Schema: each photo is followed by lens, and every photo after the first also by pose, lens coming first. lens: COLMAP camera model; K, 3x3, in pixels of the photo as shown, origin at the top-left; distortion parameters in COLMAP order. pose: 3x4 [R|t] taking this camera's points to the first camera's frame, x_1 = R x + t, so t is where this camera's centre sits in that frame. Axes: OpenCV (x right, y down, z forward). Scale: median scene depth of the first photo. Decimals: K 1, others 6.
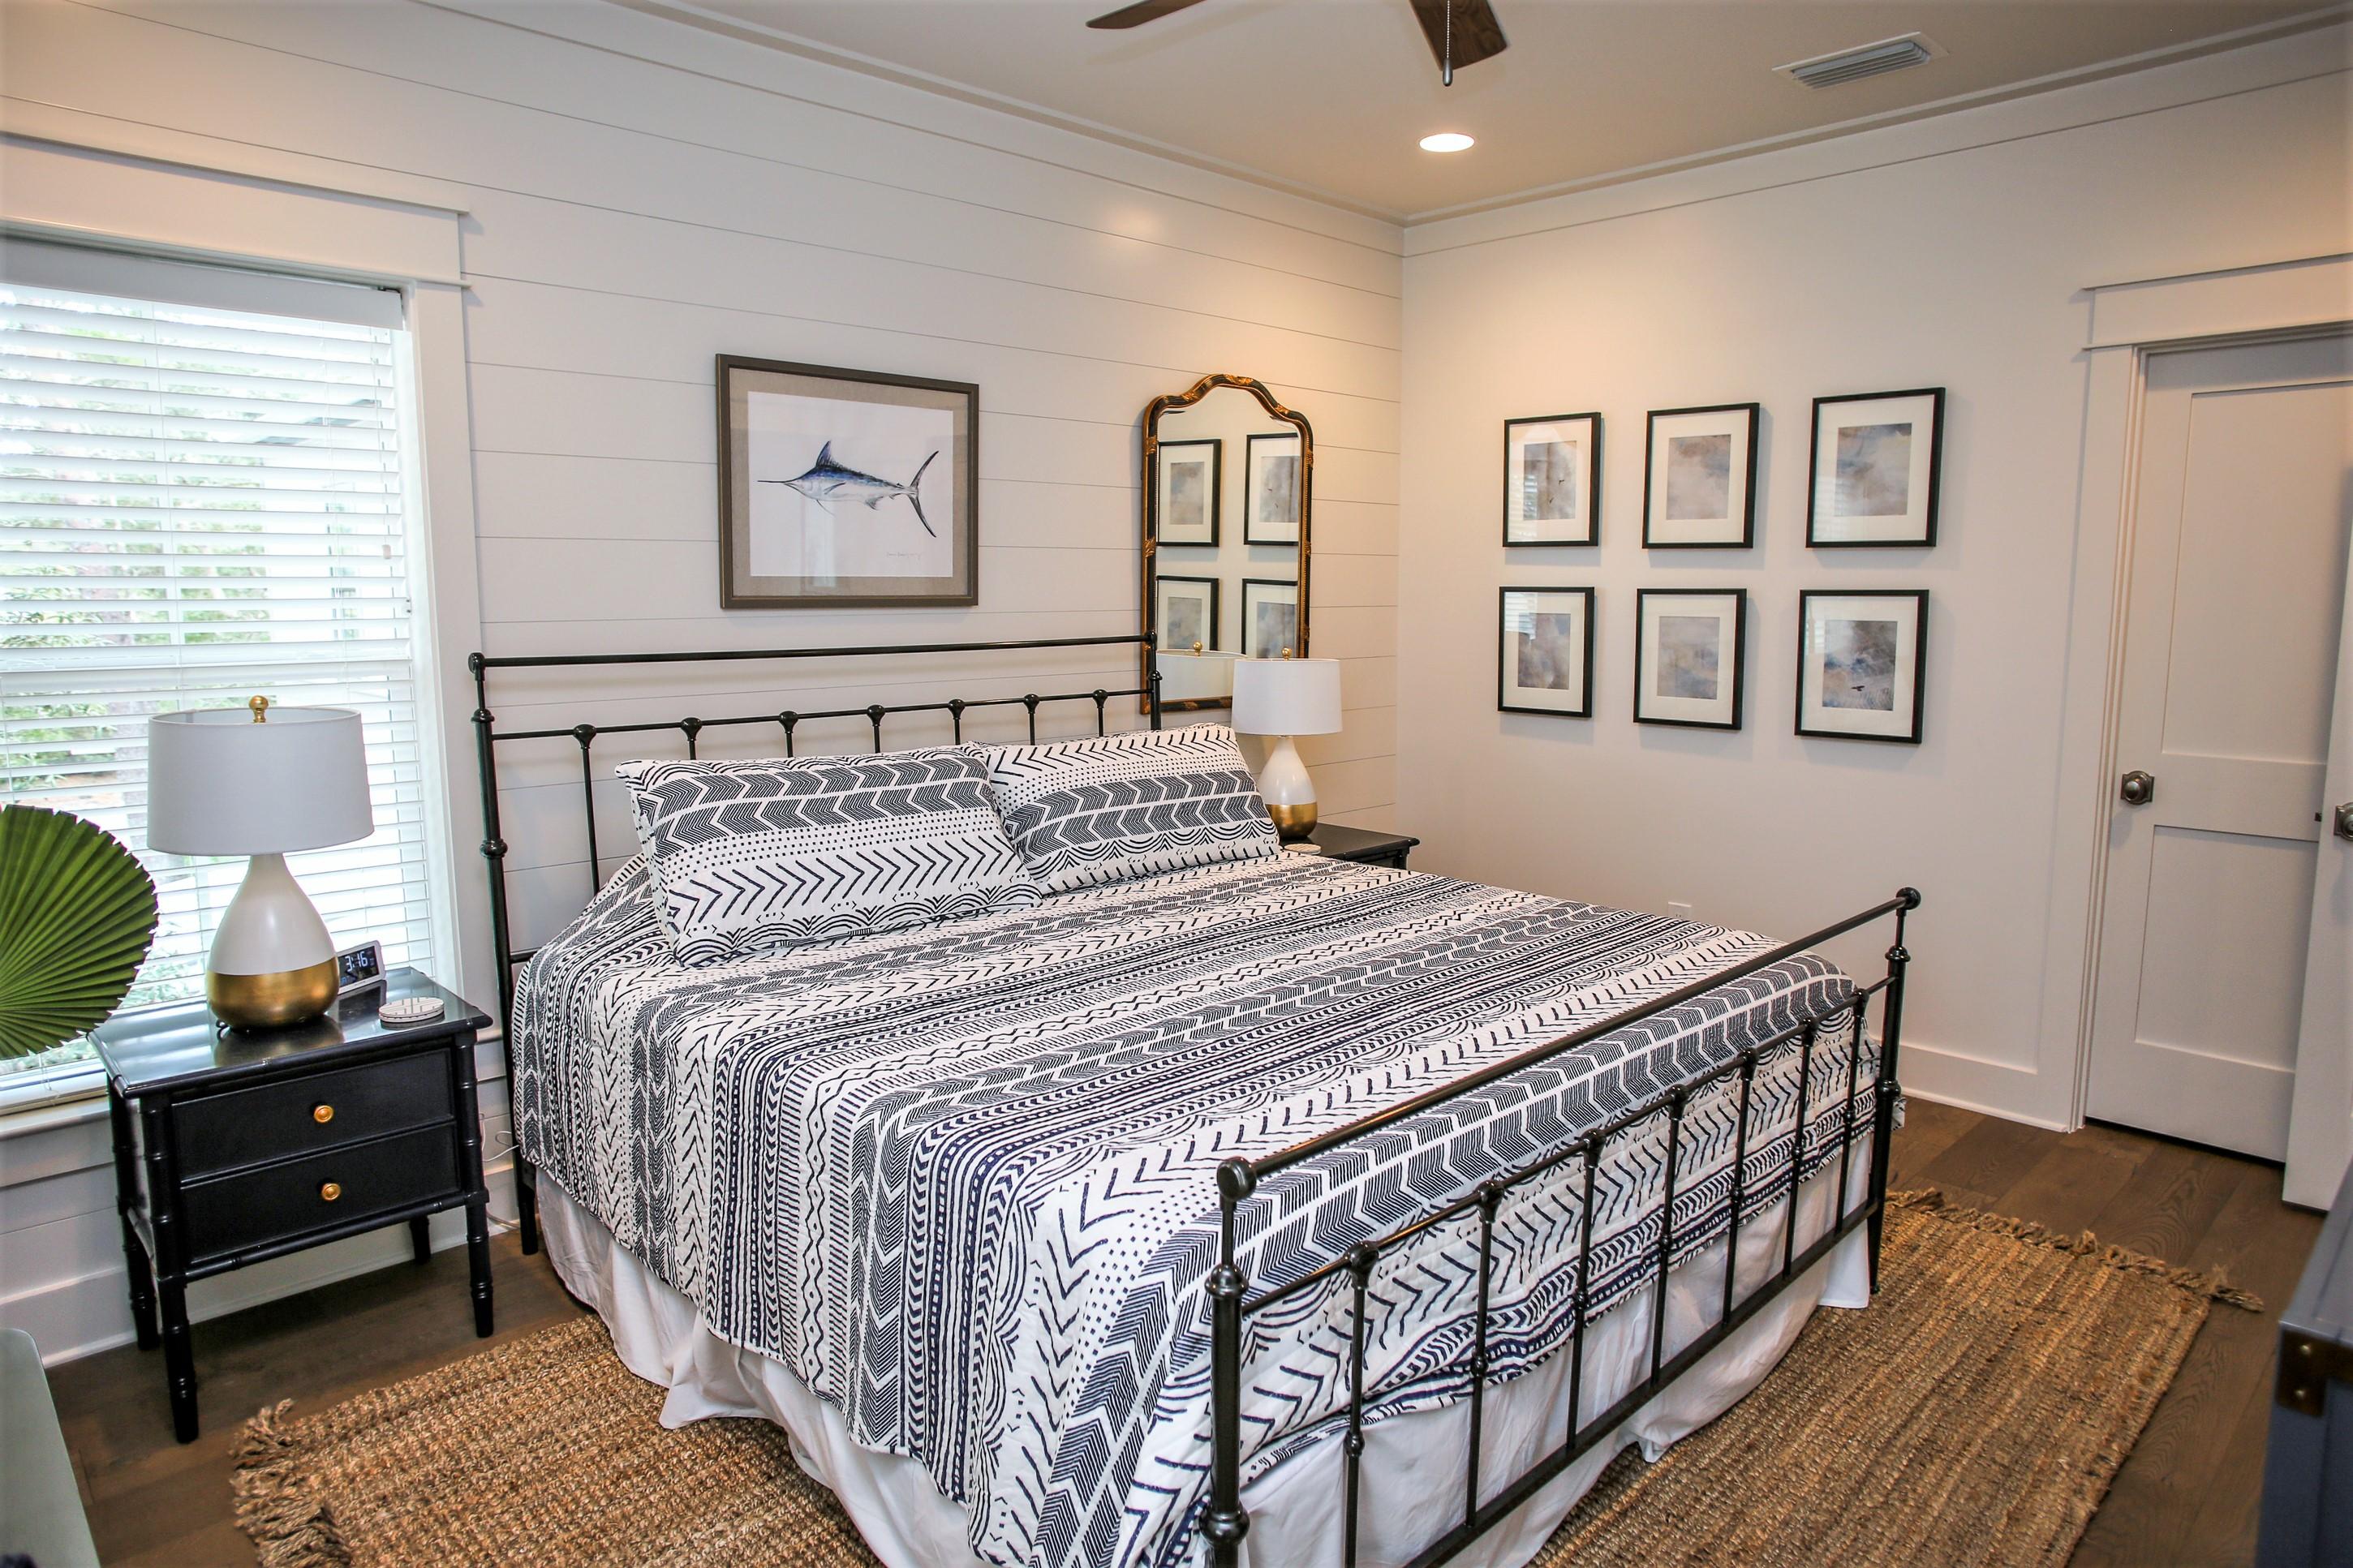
lens RADIAL K [[1427.1, 0, 1183.5], [0, 1427.1, 767.9], [0, 0, 1]] dist [-0.076059, 0.056386]
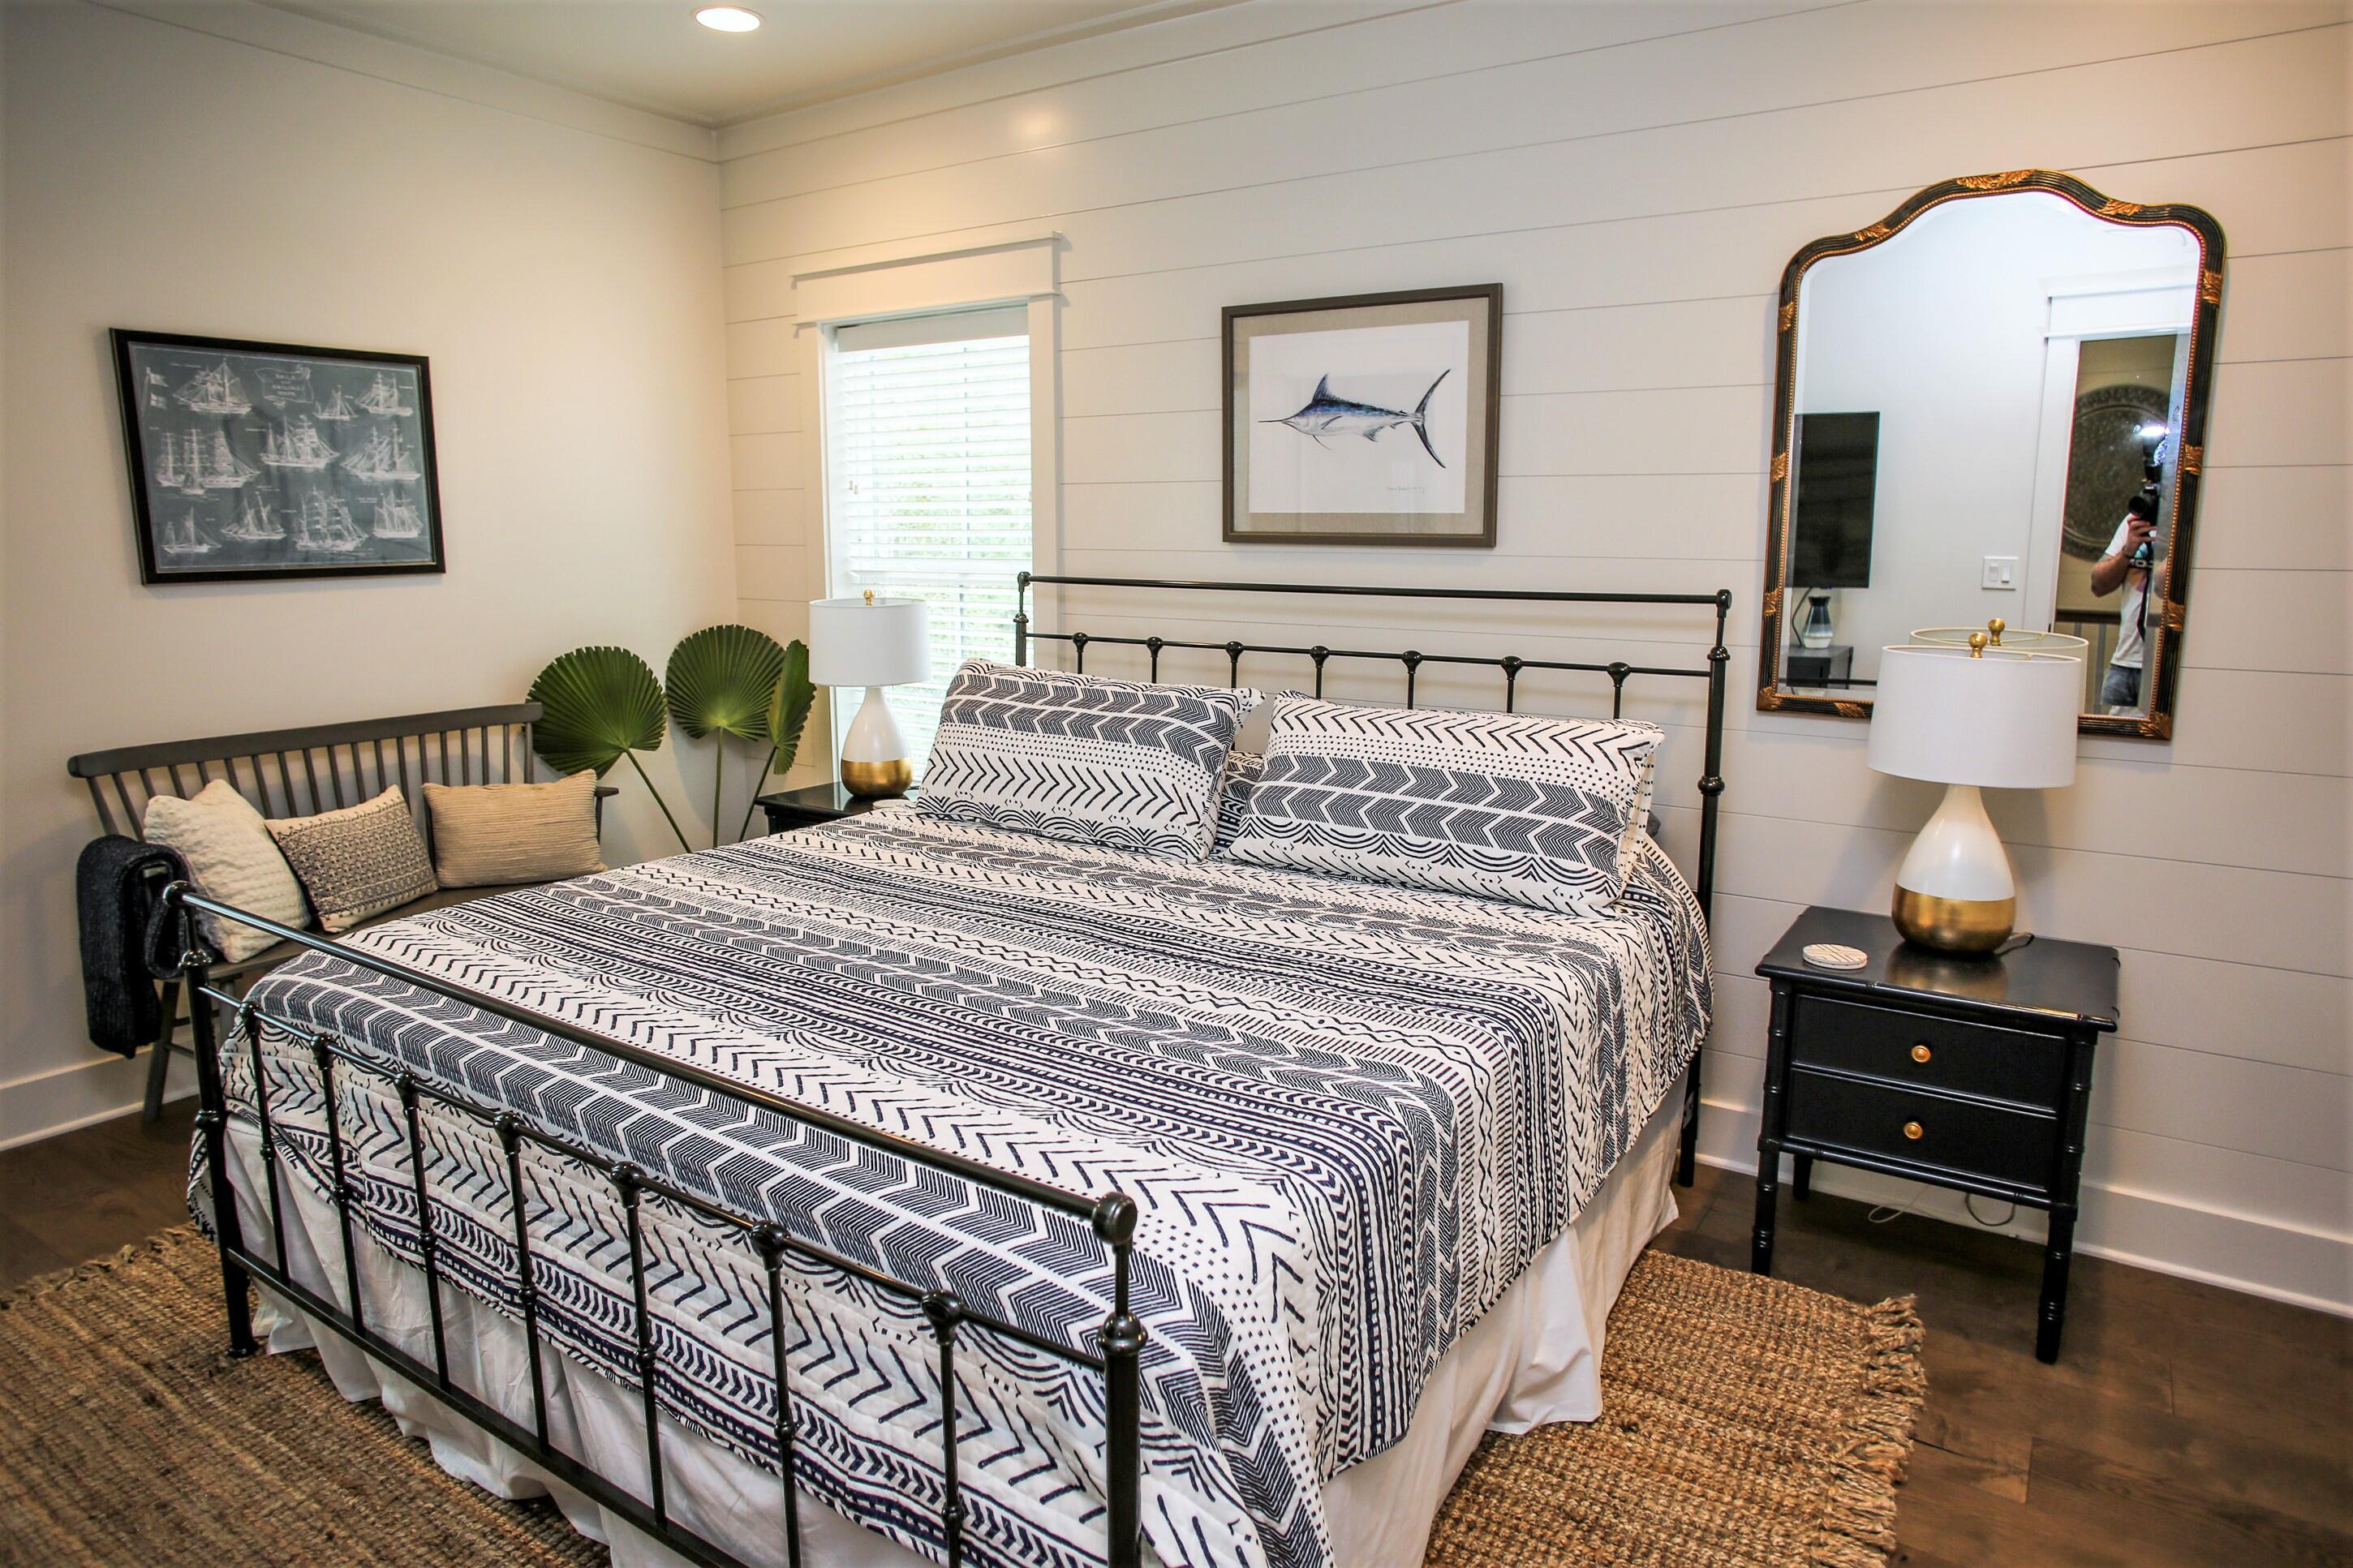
lens RADIAL K [[1427.1, 0, 1183.5], [0, 1427.1, 767.9], [0, 0, 1]] dist [-0.076059, 0.056386]
pose [[0.207700, 0.160486, -0.964938, 0.728048], [-0.126509, 0.982572, 0.136188, -0.085063], [0.969977, 0.093787, 0.224383, 0.715511]]
